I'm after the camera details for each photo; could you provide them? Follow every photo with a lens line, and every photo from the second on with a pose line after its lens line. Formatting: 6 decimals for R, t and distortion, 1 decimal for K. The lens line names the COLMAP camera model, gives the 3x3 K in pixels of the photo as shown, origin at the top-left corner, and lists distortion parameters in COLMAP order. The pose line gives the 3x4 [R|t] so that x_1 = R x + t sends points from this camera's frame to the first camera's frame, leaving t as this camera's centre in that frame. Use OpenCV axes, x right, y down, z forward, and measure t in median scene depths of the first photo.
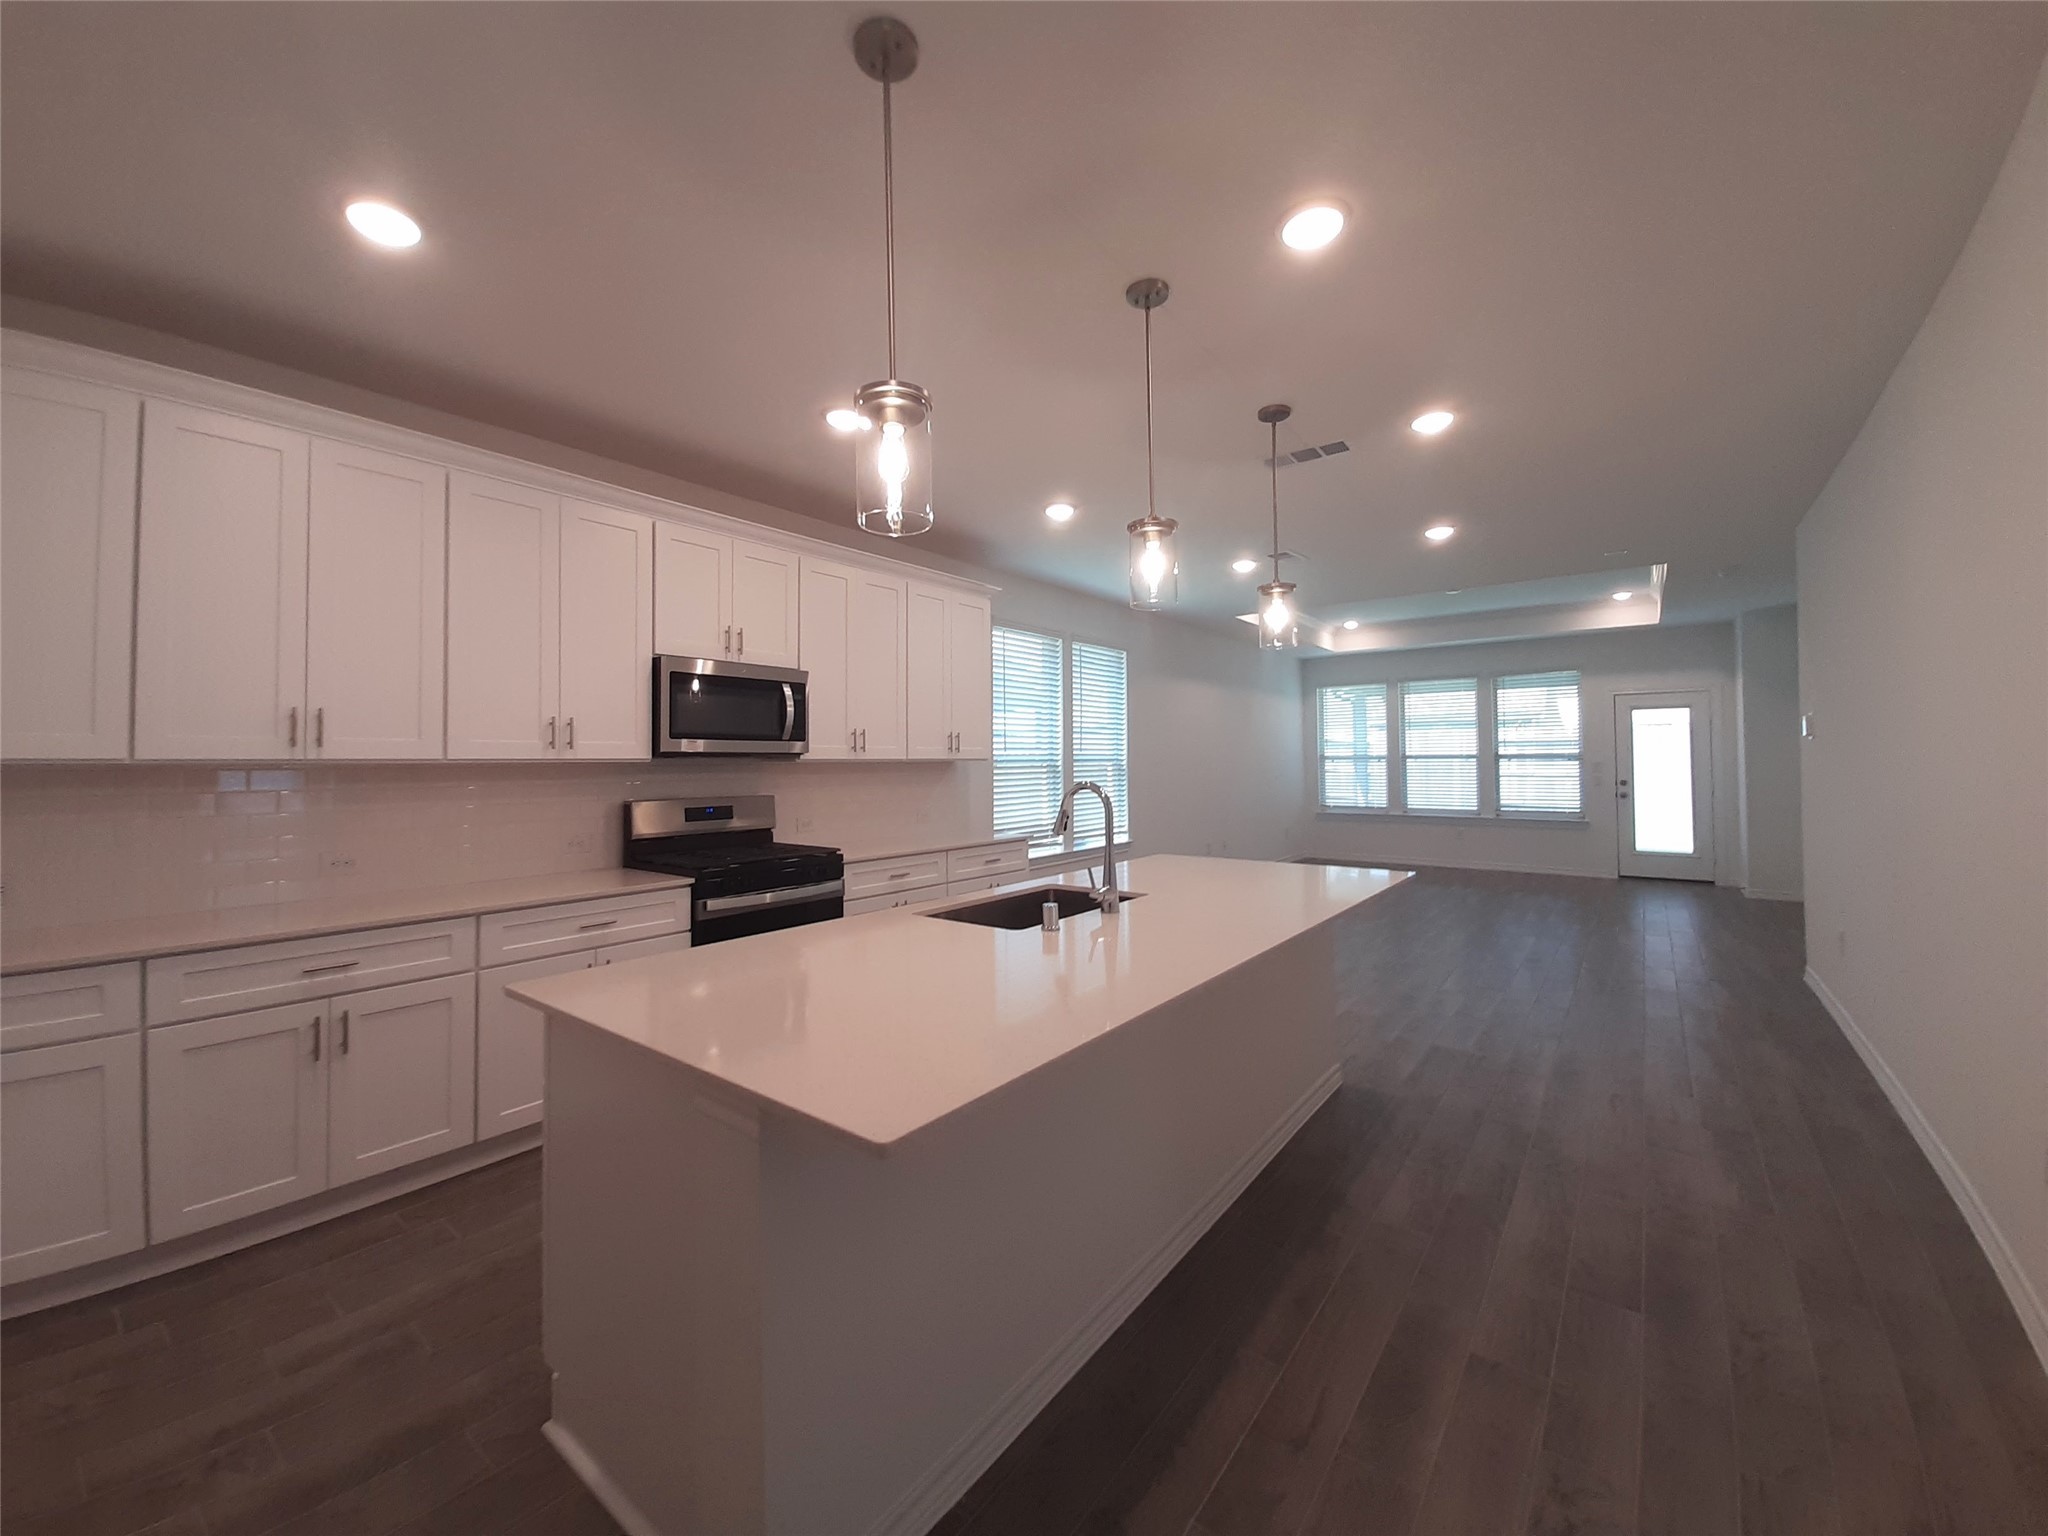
lens RADIAL K [[820.8, 0, 1014.7], [0, 820.8, 764.7], [0, 0, 1]] dist [0.003039, -0.000082]
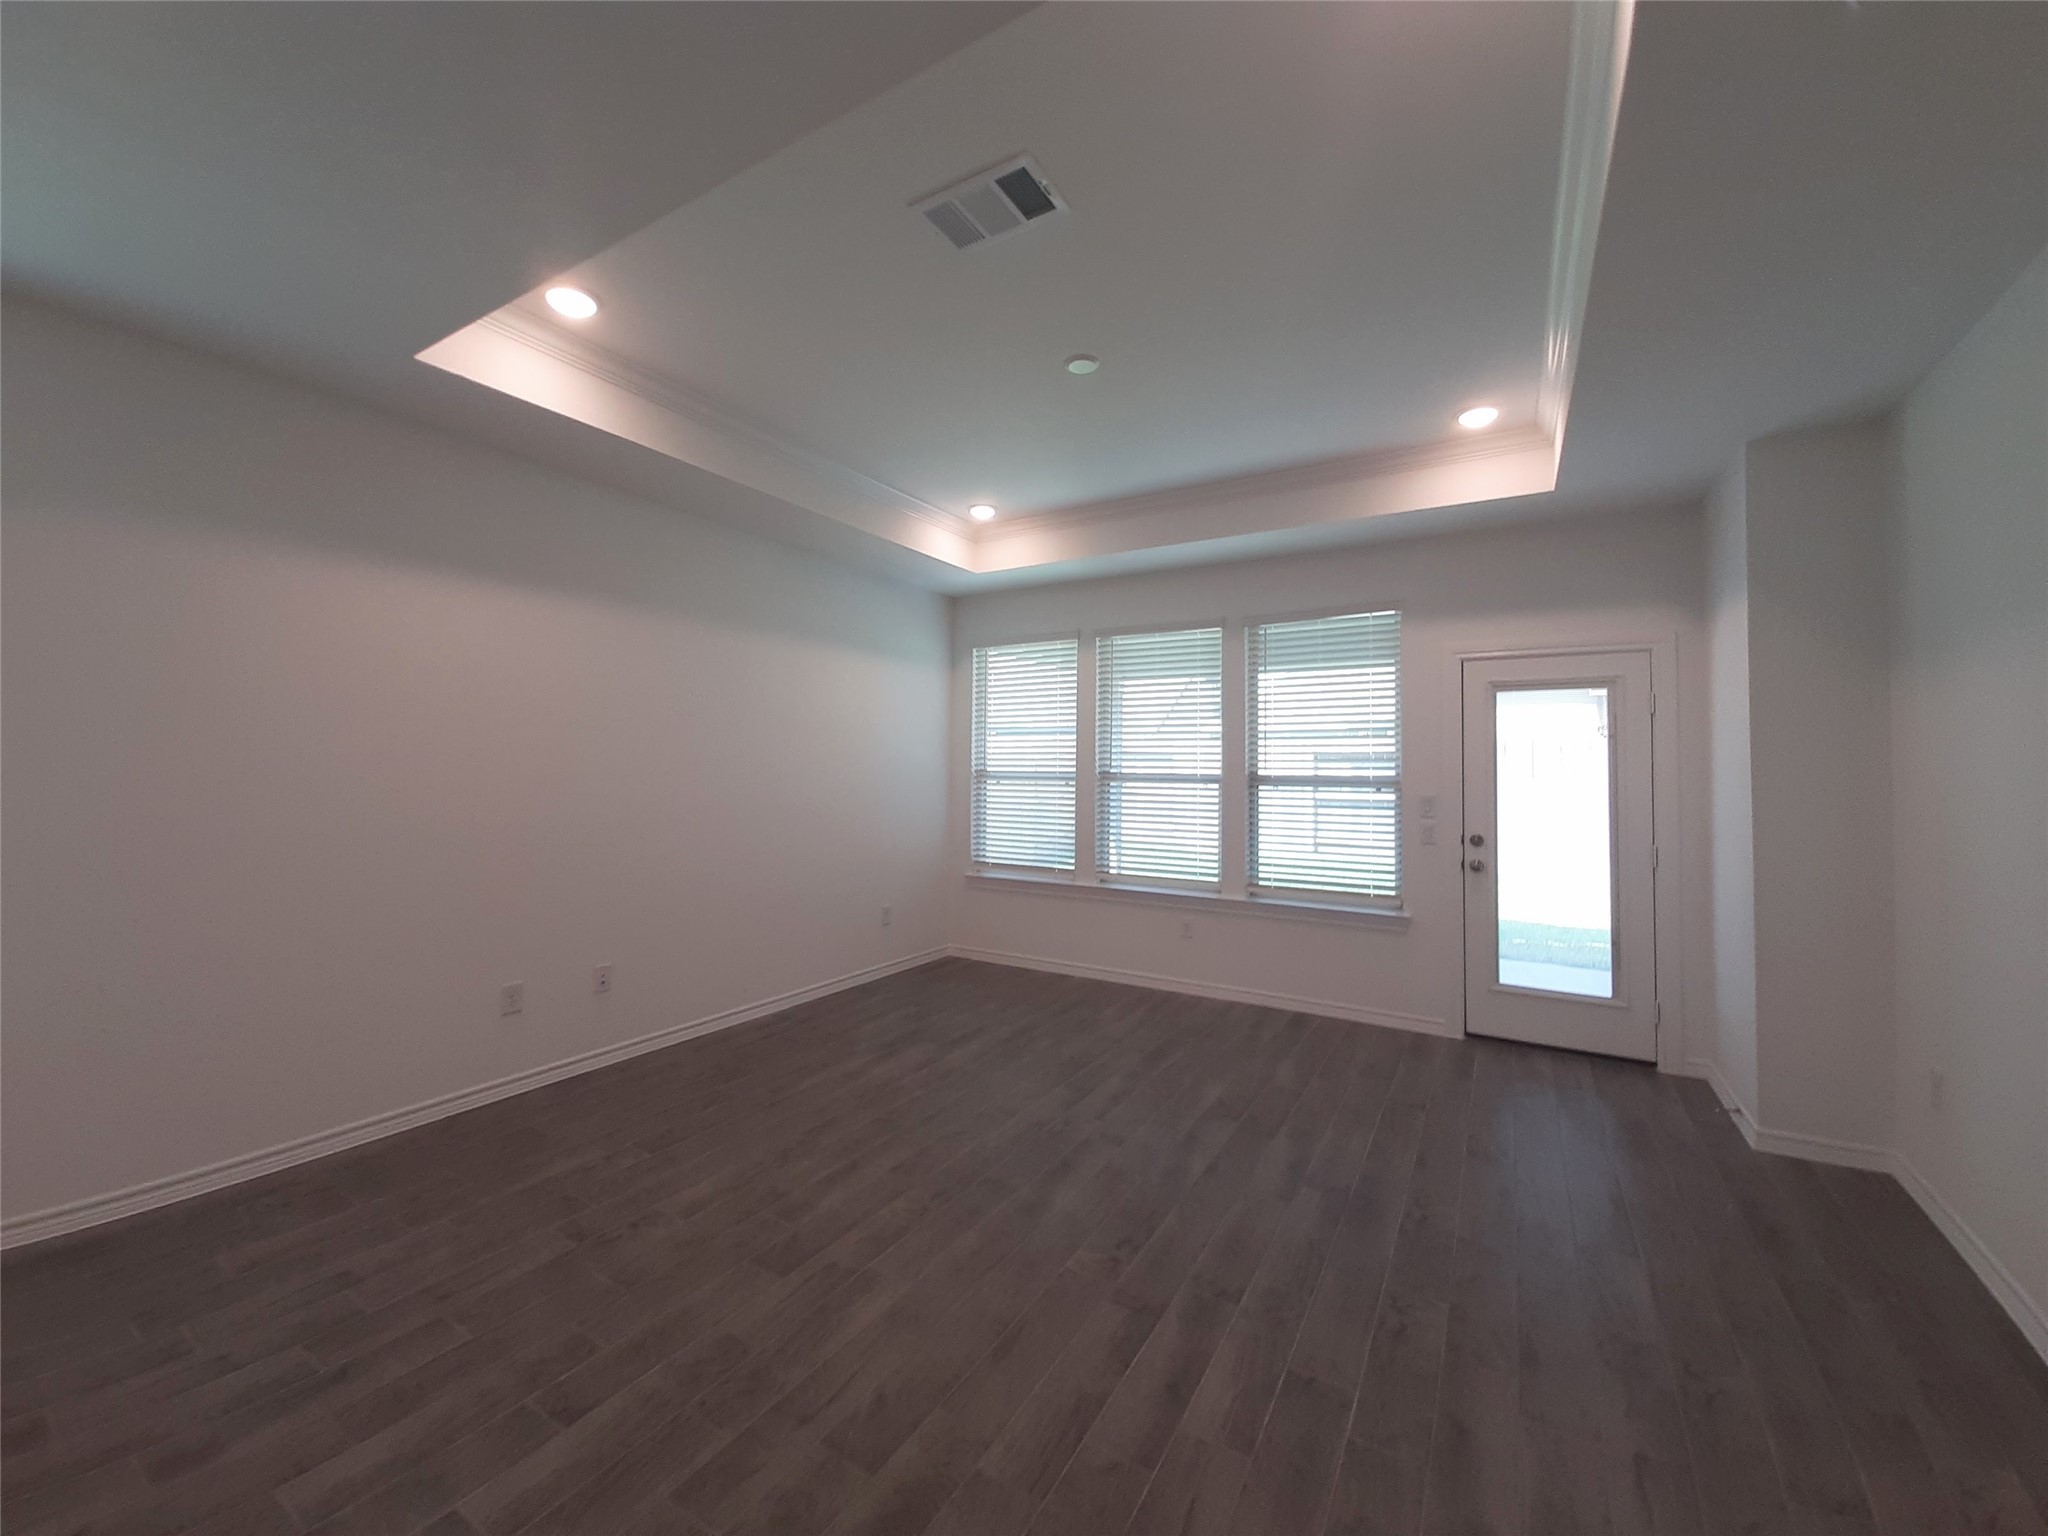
lens RADIAL K [[820.8, 0, 1030.1], [0, 820.8, 764.3], [0, 0, 1]] dist [0.003039, -0.000082]
pose [[0.989454, 0.019955, 0.143468, 0.396108], [-0.018642, 0.999771, -0.010485, -0.012824], [-0.143644, 0.007700, 0.989599, 0.539782]]
